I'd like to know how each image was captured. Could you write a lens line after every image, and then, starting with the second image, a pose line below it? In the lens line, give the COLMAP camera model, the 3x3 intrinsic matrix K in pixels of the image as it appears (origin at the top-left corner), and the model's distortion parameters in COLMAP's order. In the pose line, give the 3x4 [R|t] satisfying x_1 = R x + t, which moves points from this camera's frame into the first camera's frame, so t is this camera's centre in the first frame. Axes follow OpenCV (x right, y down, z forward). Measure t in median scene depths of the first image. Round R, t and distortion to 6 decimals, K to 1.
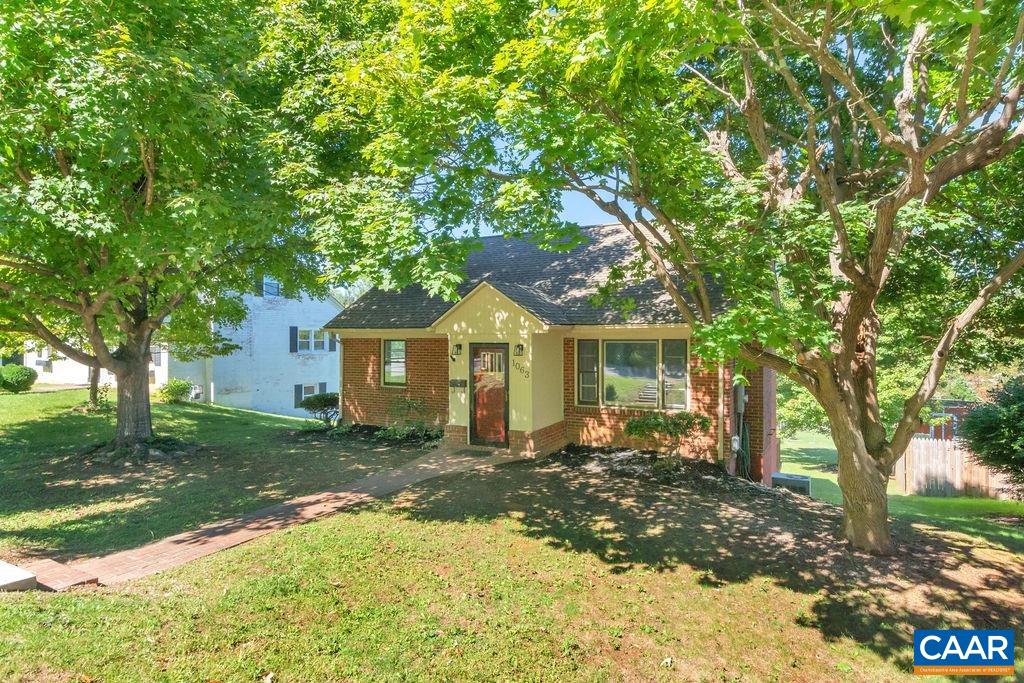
lens RADIAL K [[519.2, 0, 512.5], [0, 519.2, 338.3], [0, 0, 1]] dist [0.001483, 0.000202]
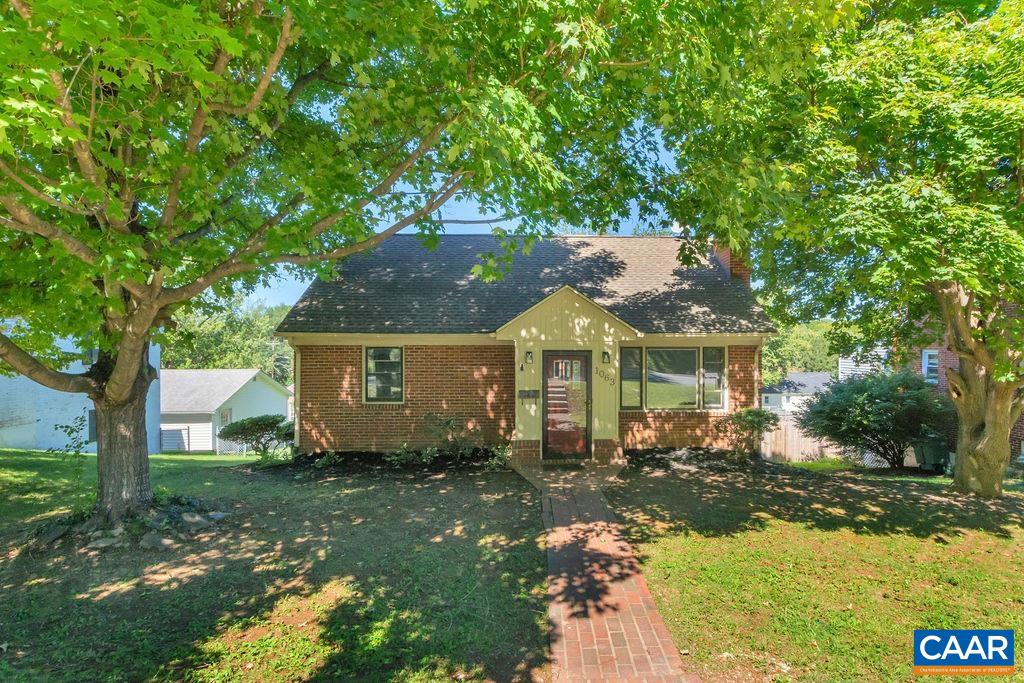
lens RADIAL K [[519.5, 0, 512.2], [0, 519.5, 344.1], [0, 0, 1]] dist [-0.005793, -0.001155]
pose [[0.877586, 0.003181, 0.479409, -0.612988], [-0.001459, 0.999991, -0.003964, 0.001963], [-0.479418, 0.002780, 0.877582, 0.218935]]
